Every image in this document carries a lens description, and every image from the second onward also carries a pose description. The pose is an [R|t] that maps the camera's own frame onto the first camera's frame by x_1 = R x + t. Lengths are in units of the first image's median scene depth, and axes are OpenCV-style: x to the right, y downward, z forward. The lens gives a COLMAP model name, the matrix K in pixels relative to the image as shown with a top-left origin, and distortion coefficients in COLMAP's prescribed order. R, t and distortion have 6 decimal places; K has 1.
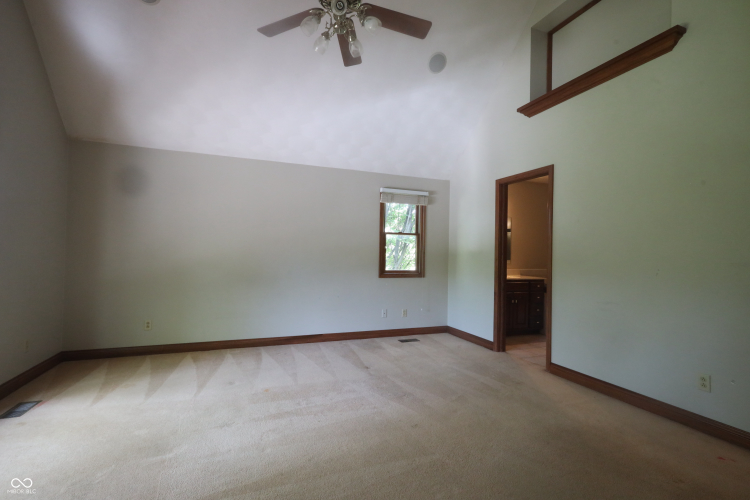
lens RADIAL K [[346.4, 0, 375.0], [0, 346.4, 250.0], [0, 0, 1]] dist [0.006041, 0.000334]
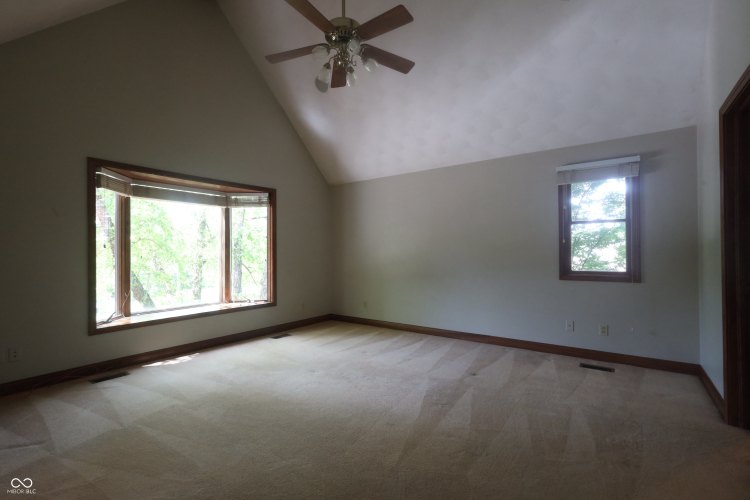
lens RADIAL K [[346.4, 0, 375.0], [0, 346.4, 250.0], [0, 0, 1]] dist [0.006041, 0.000334]
pose [[0.538234, -0.026056, -0.842392, 0.573913], [0.026801, 0.999546, -0.013793, 0.014387], [0.842369, -0.015154, 0.538688, 0.268257]]
